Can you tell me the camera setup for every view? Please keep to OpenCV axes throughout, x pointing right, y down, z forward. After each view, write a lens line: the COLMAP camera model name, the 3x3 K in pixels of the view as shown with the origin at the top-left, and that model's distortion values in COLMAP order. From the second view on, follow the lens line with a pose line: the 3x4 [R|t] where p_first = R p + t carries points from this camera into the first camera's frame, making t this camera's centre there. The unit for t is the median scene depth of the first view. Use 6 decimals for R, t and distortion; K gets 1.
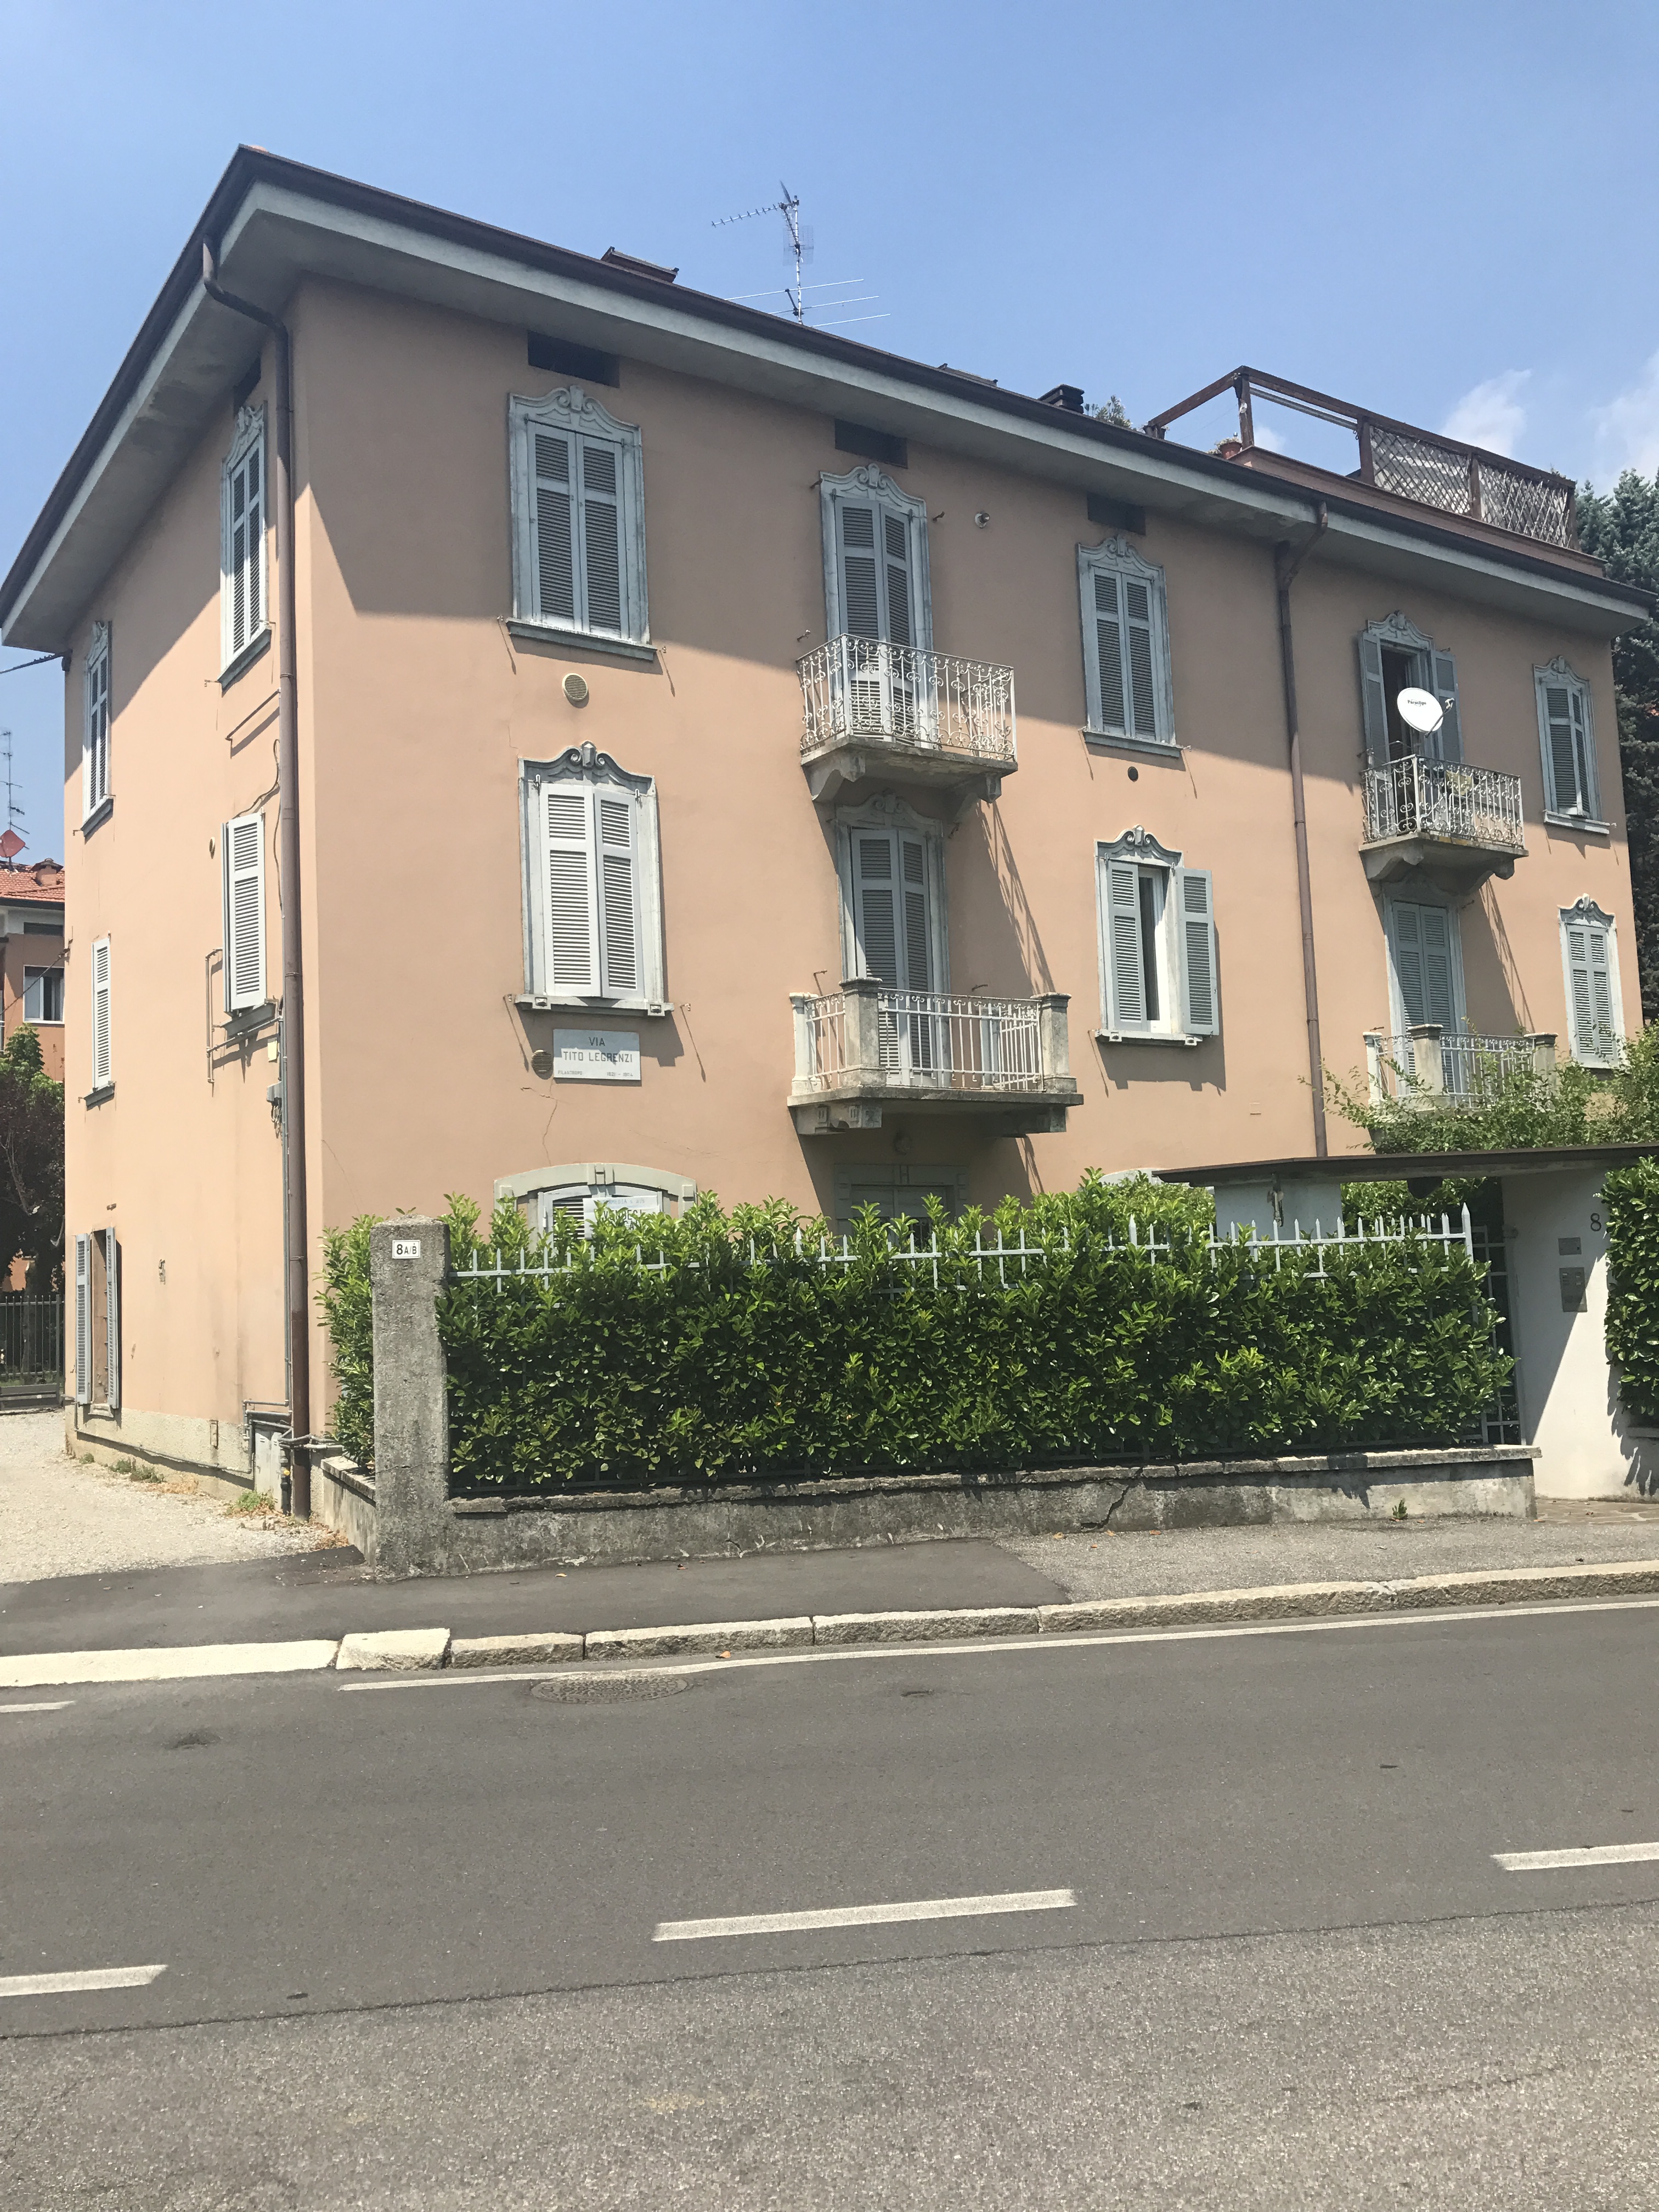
lens RADIAL K [[1906.1, 0, 829.5], [0, 1906.1, 1106.0], [0, 0, 1]] dist [0.102809, -0.333074]
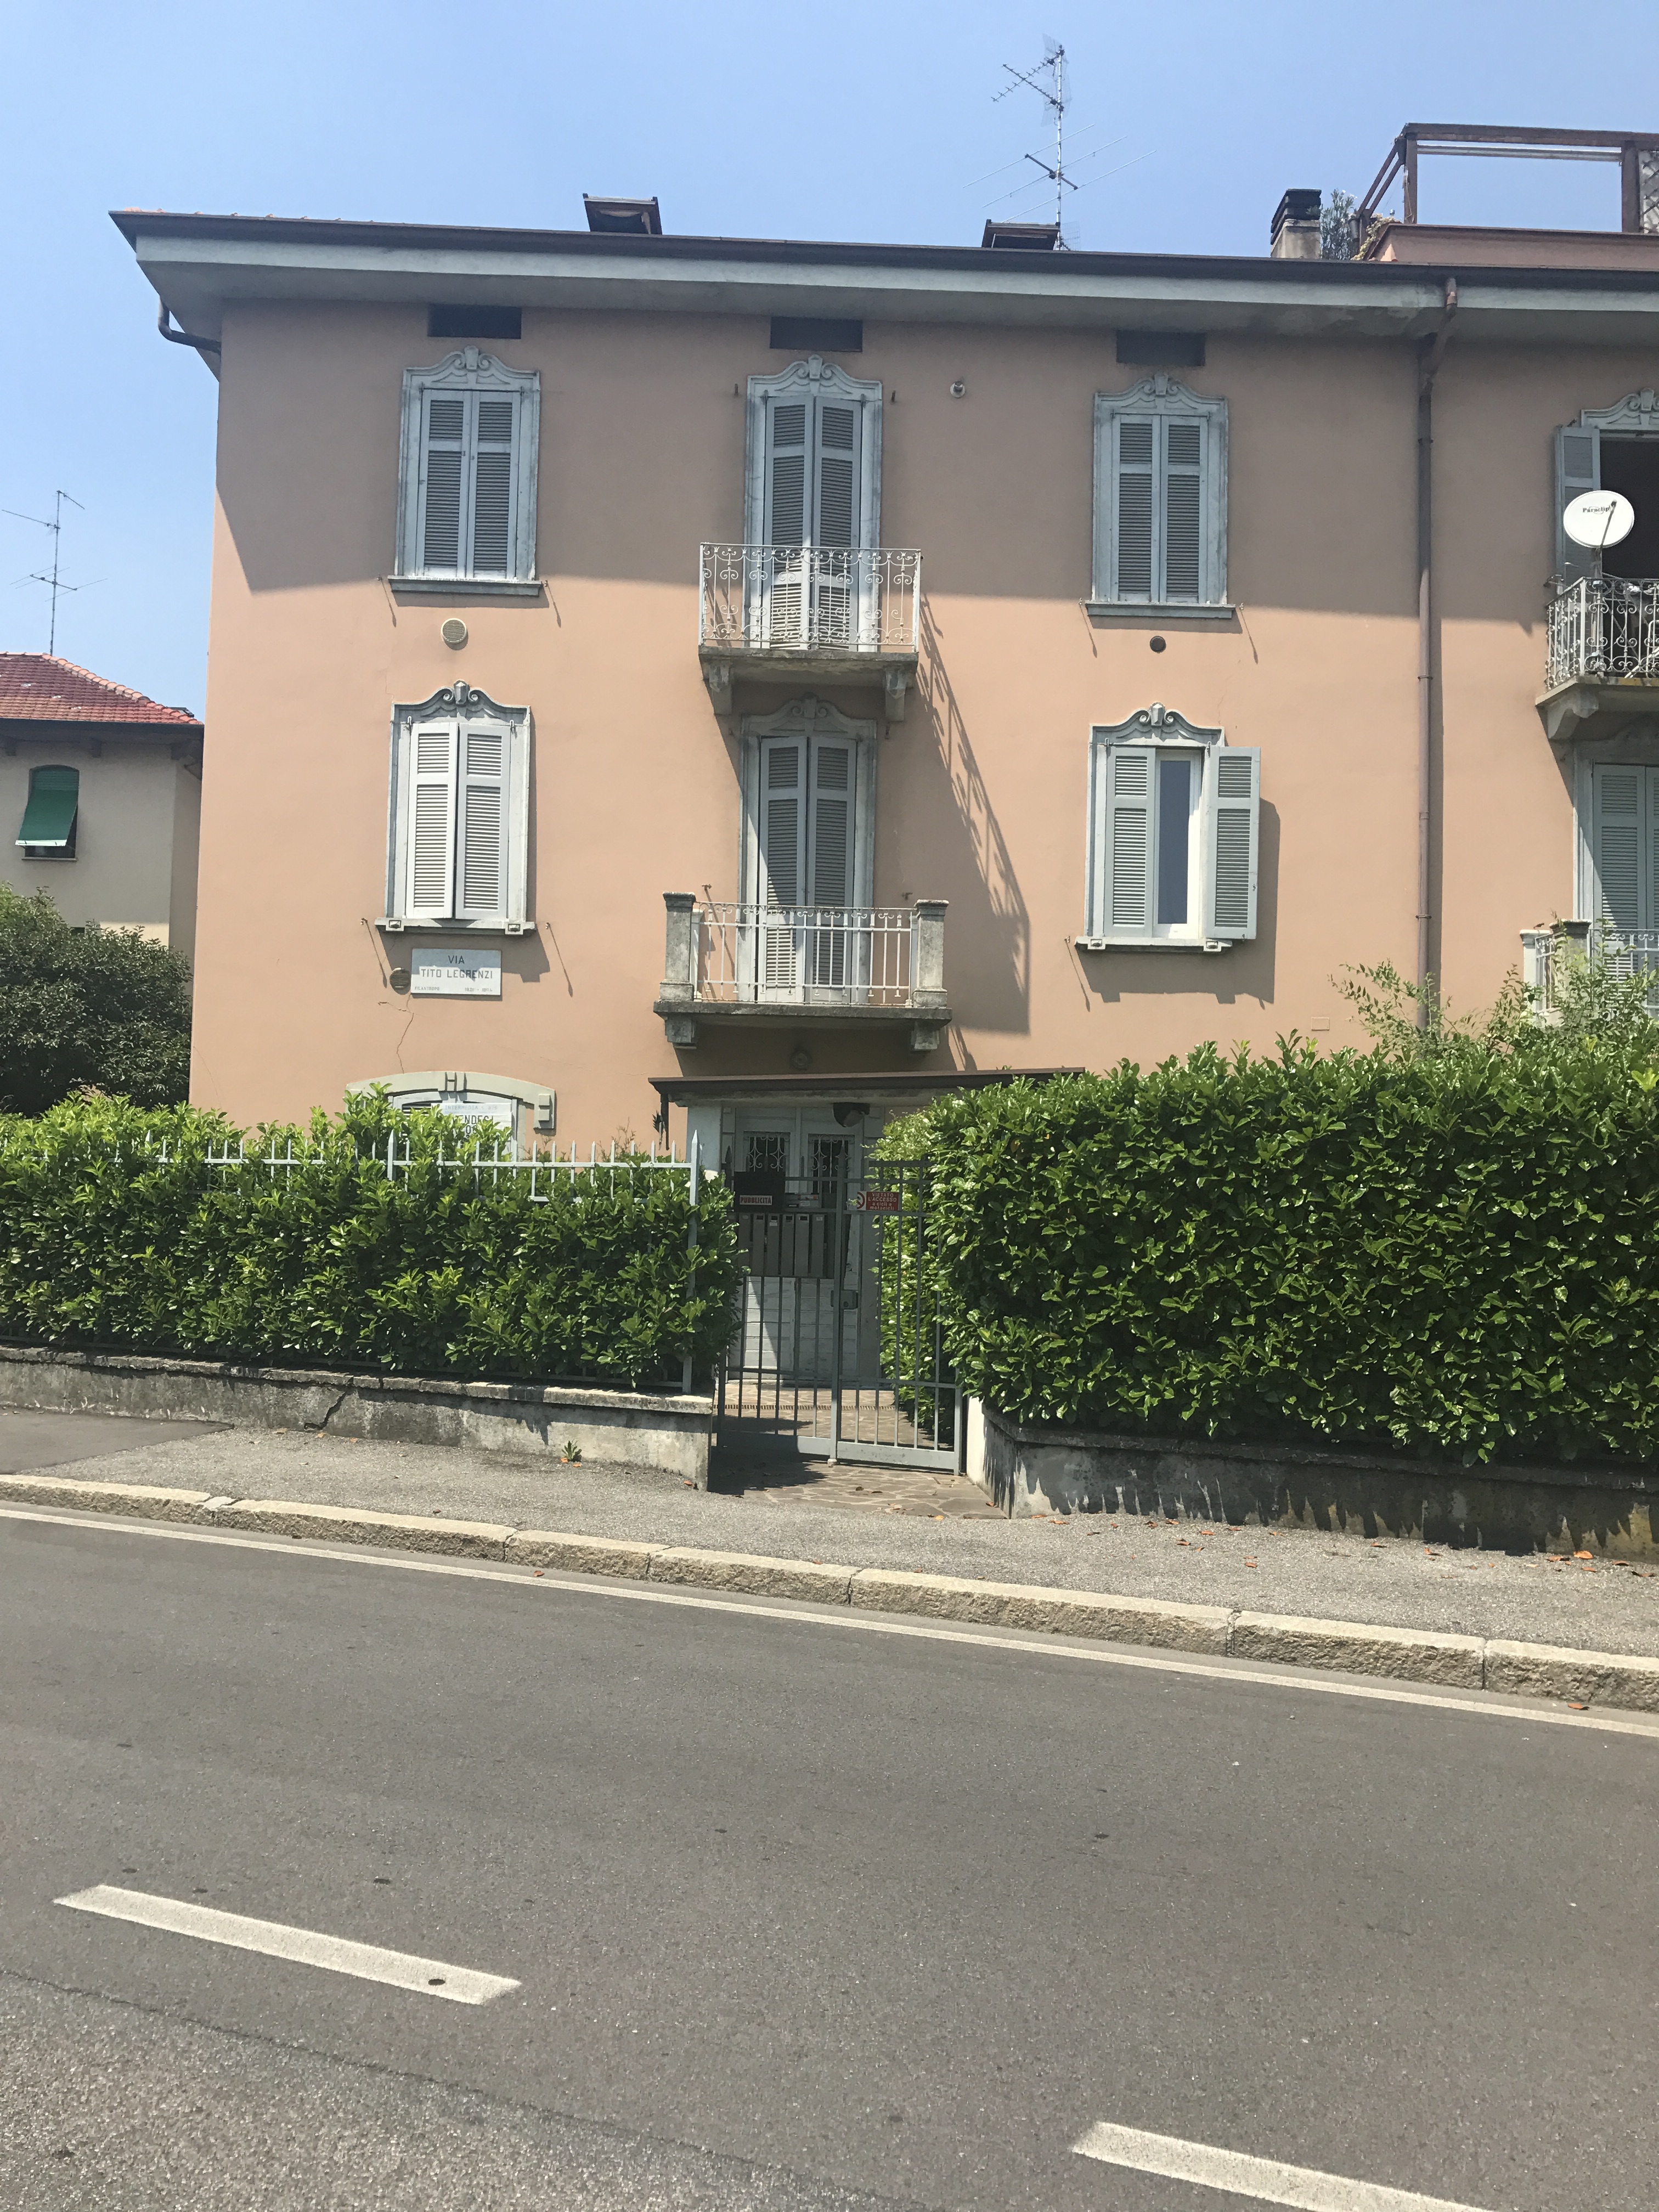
lens RADIAL K [[1906.1, 0, 829.5], [0, 1906.1, 1106.0], [0, 0, 1]] dist [0.102809, -0.333074]
pose [[0.824459, 0.029249, -0.565165, 0.659717], [-0.003054, 0.998879, 0.047241, -0.002493], [0.565913, -0.037222, 0.823624, 0.216377]]
